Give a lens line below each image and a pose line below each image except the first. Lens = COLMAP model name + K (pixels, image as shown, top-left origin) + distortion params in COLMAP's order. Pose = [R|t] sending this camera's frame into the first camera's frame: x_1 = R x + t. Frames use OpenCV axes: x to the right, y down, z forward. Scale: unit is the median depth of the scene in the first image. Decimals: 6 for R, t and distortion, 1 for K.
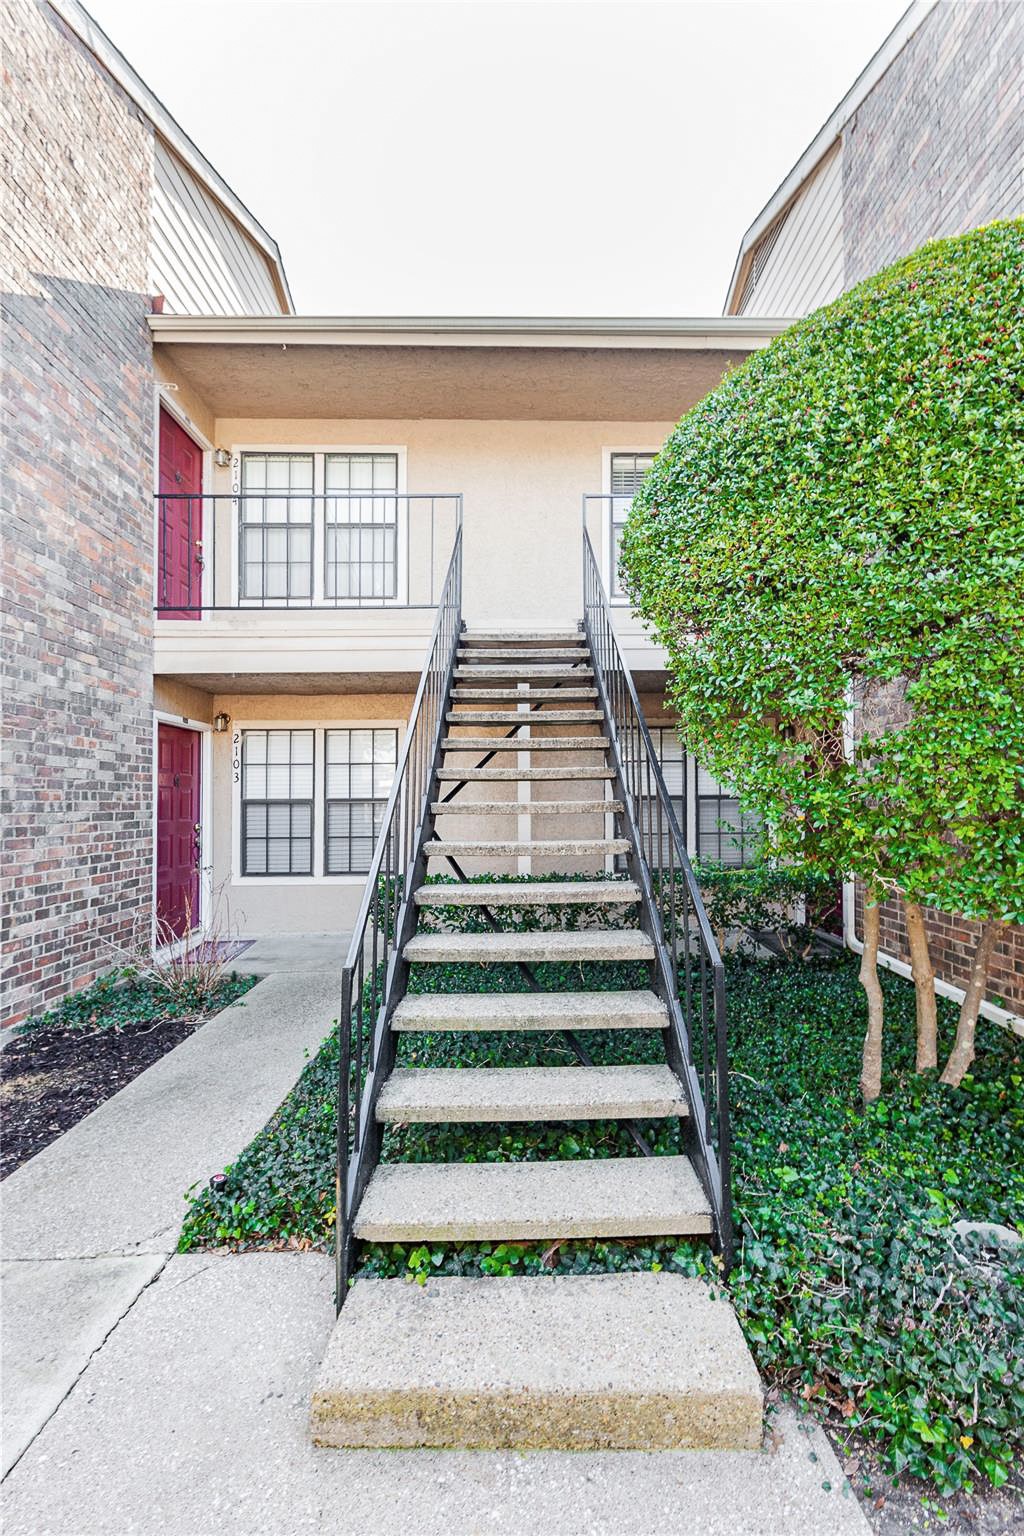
lens RADIAL K [[616.8, 0, 512.0], [0, 616.8, 768.0], [0, 0, 1]] dist [-0.000499, -0.000214]
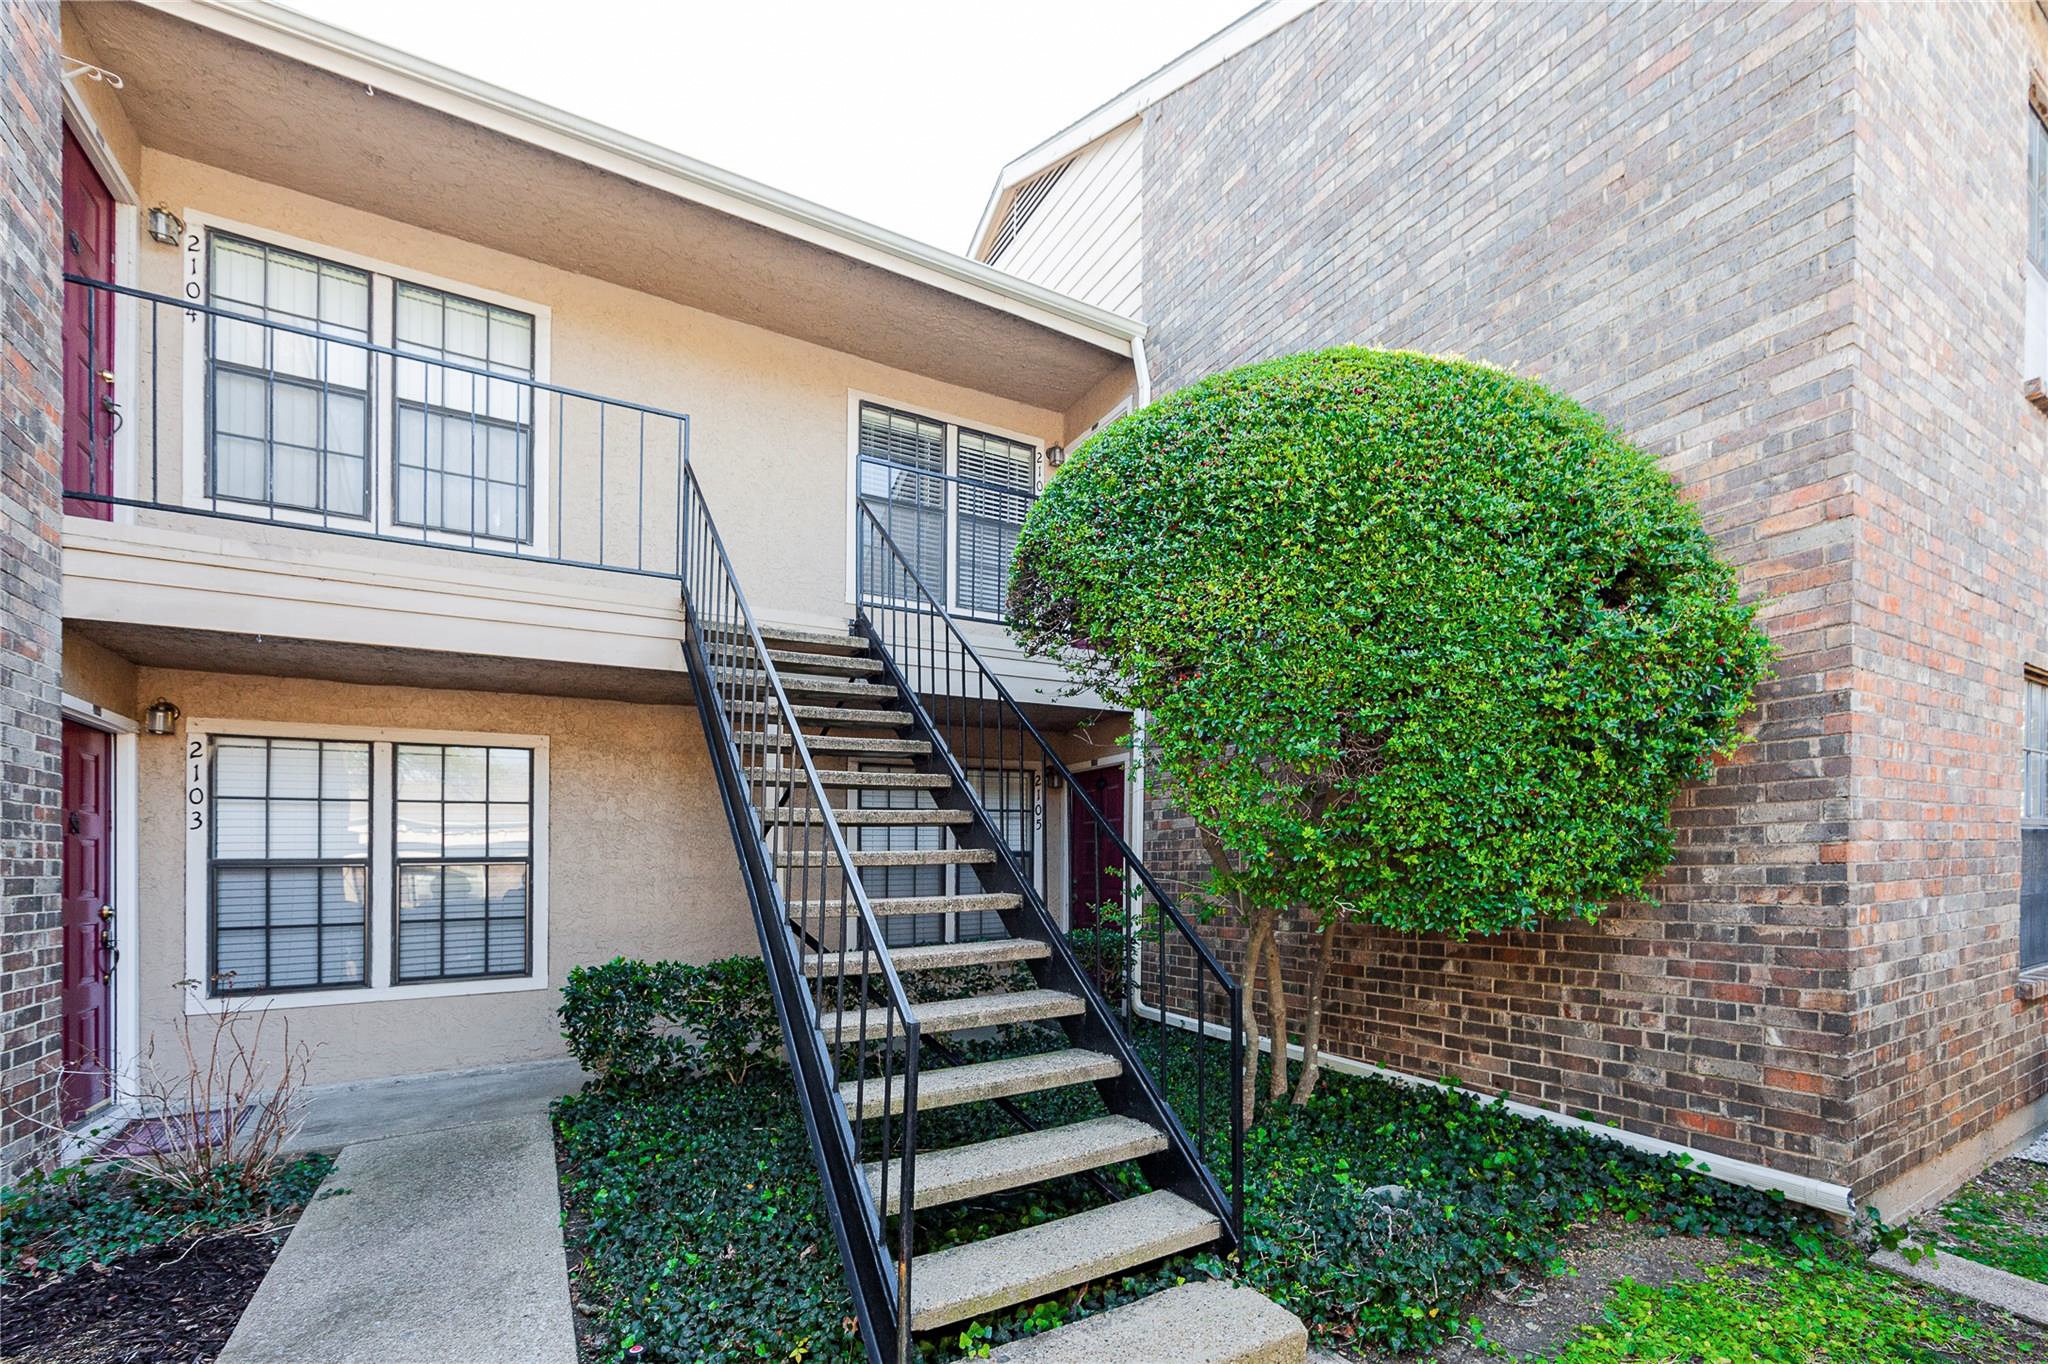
lens RADIAL K [[858.9, 0, 1020.6], [0, 858.9, 845.8], [0, 0, 1]] dist [-0.000333, 0.000136]
pose [[0.877129, 0.004219, 0.480237, -0.227383], [-0.015744, 0.999677, 0.019974, 0.015013], [-0.479997, -0.025081, 0.876911, -0.042200]]
